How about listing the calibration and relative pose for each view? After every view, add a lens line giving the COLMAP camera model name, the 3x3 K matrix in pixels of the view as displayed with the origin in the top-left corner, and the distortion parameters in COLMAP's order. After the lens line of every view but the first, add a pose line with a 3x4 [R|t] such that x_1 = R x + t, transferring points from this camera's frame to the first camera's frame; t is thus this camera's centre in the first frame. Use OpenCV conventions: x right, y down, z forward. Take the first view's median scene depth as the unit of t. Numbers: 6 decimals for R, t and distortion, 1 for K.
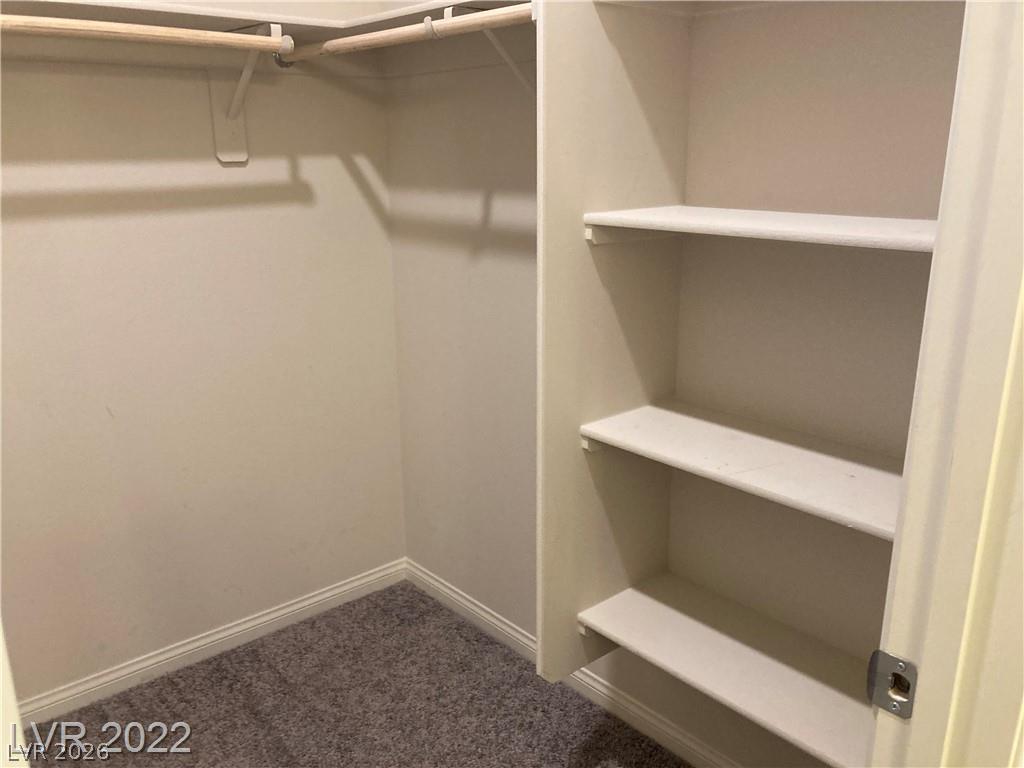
lens RADIAL K [[837.8, 0, 483.7], [0, 837.8, 393.8], [0, 0, 1]] dist [0.037949, -0.040238]
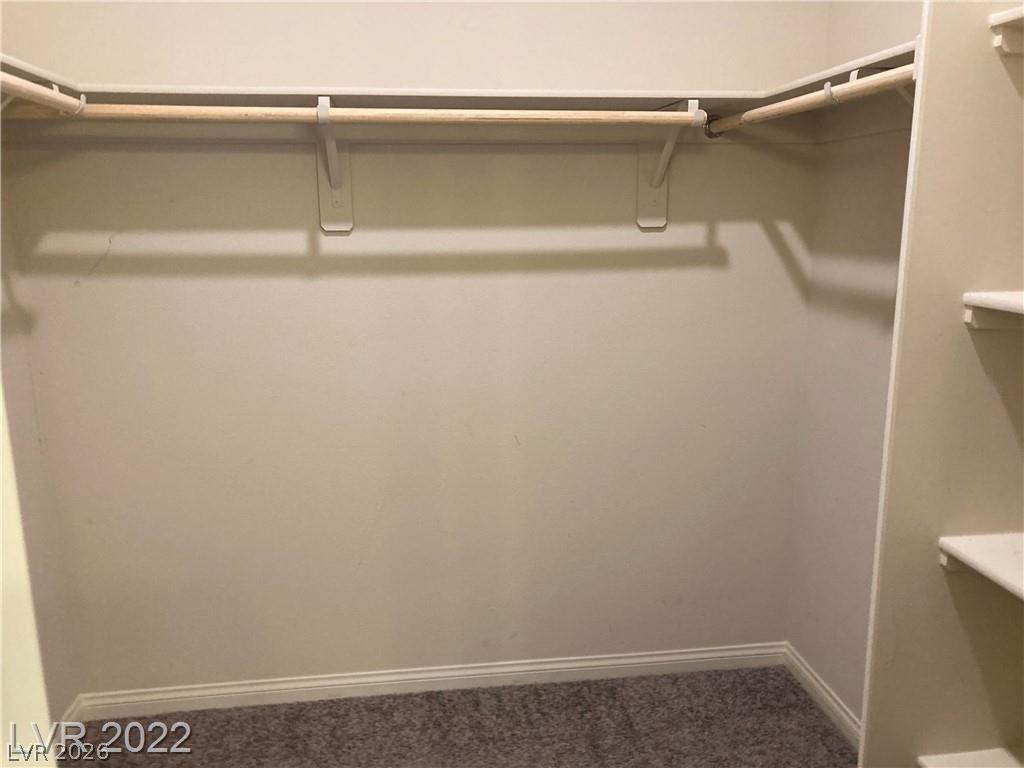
lens RADIAL K [[837.8, 0, 529.8], [0, 837.8, 402.9], [0, 0, 1]] dist [0.037949, -0.040238]
pose [[0.840259, 0.123557, -0.527920, 0.159995], [-0.152374, 0.988259, -0.011227, -0.018245], [0.520334, 0.089875, 0.849220, 0.030092]]
